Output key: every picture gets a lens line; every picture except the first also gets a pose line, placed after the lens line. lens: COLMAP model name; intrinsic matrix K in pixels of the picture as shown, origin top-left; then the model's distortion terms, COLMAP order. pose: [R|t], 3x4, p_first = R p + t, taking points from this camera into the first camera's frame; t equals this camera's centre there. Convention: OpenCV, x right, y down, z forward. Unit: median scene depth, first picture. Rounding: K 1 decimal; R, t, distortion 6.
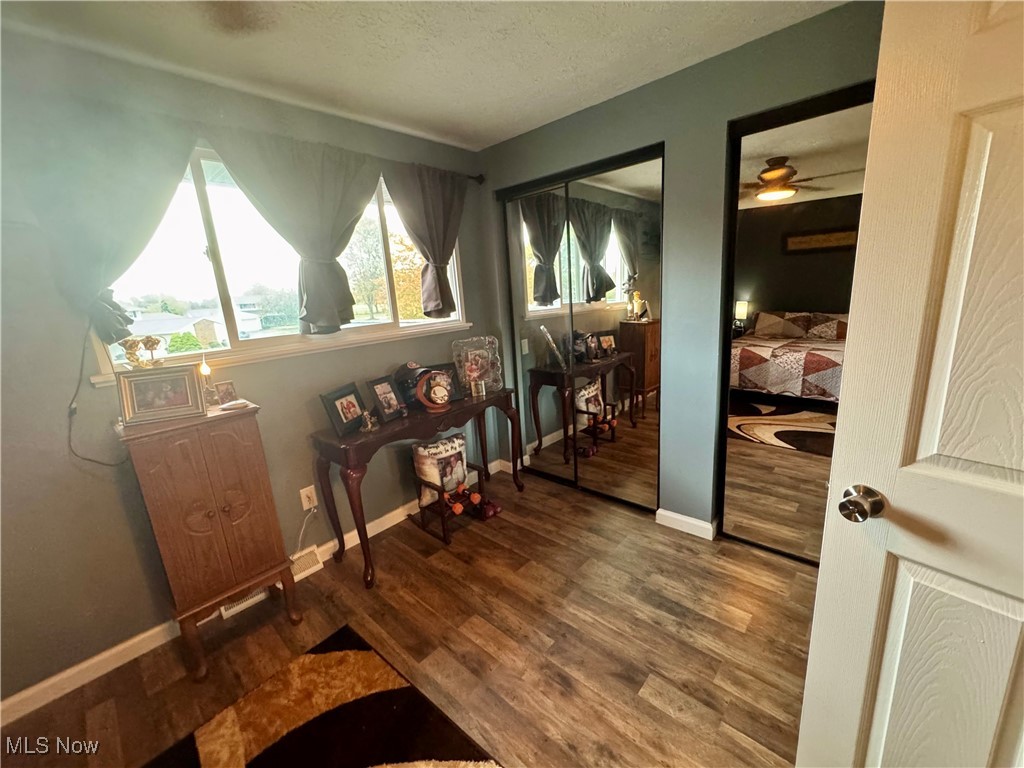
lens RADIAL K [[406.9, 0, 511.5], [0, 406.9, 383.2], [0, 0, 1]] dist [-0.007935, 0.000920]
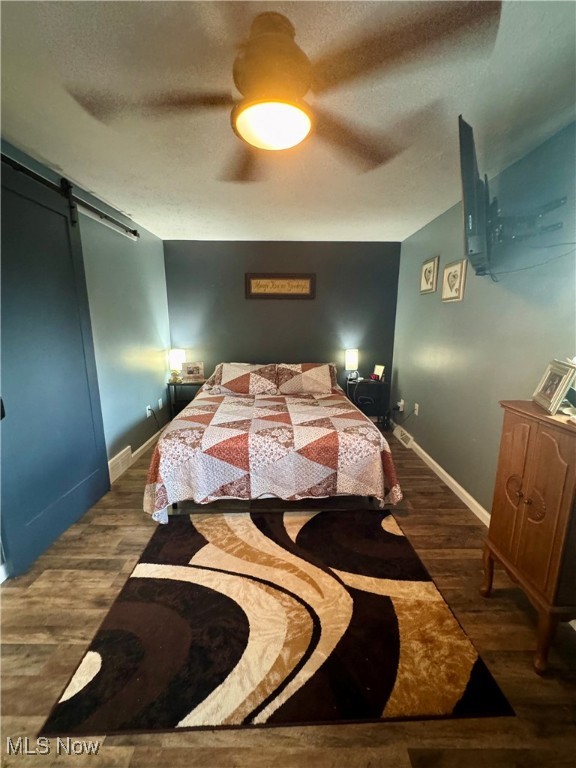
lens RADIAL K [[305.1, 0, 289.9], [0, 305.1, 384.1], [0, 0, 1]] dist [-0.007935, 0.000920]
pose [[-0.734098, 0.196672, -0.649939, 0.145205], [-0.105911, 0.912263, 0.395676, -0.151617], [0.670734, 0.359301, -0.648860, 0.684866]]
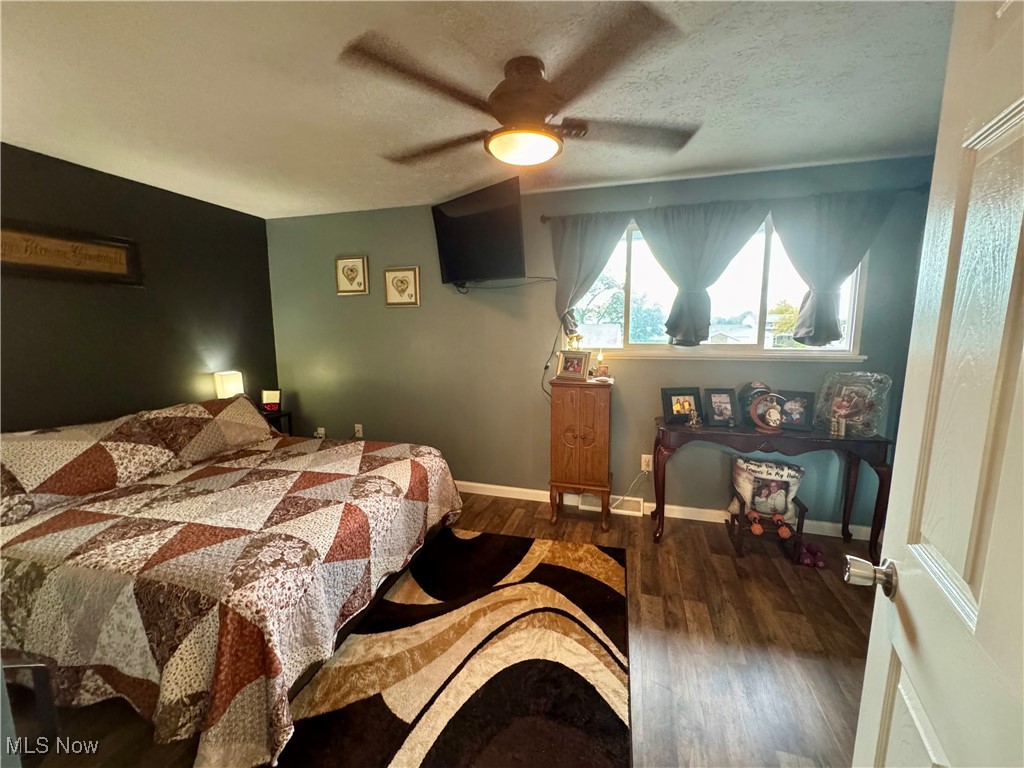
lens RADIAL K [[406.9, 0, 513.5], [0, 406.9, 383.2], [0, 0, 1]] dist [-0.007935, 0.000920]
pose [[0.435349, 0.186012, -0.880836, 0.444172], [-0.224673, 0.969911, 0.093779, -0.004377], [0.871776, 0.157073, 0.464041, -0.062052]]
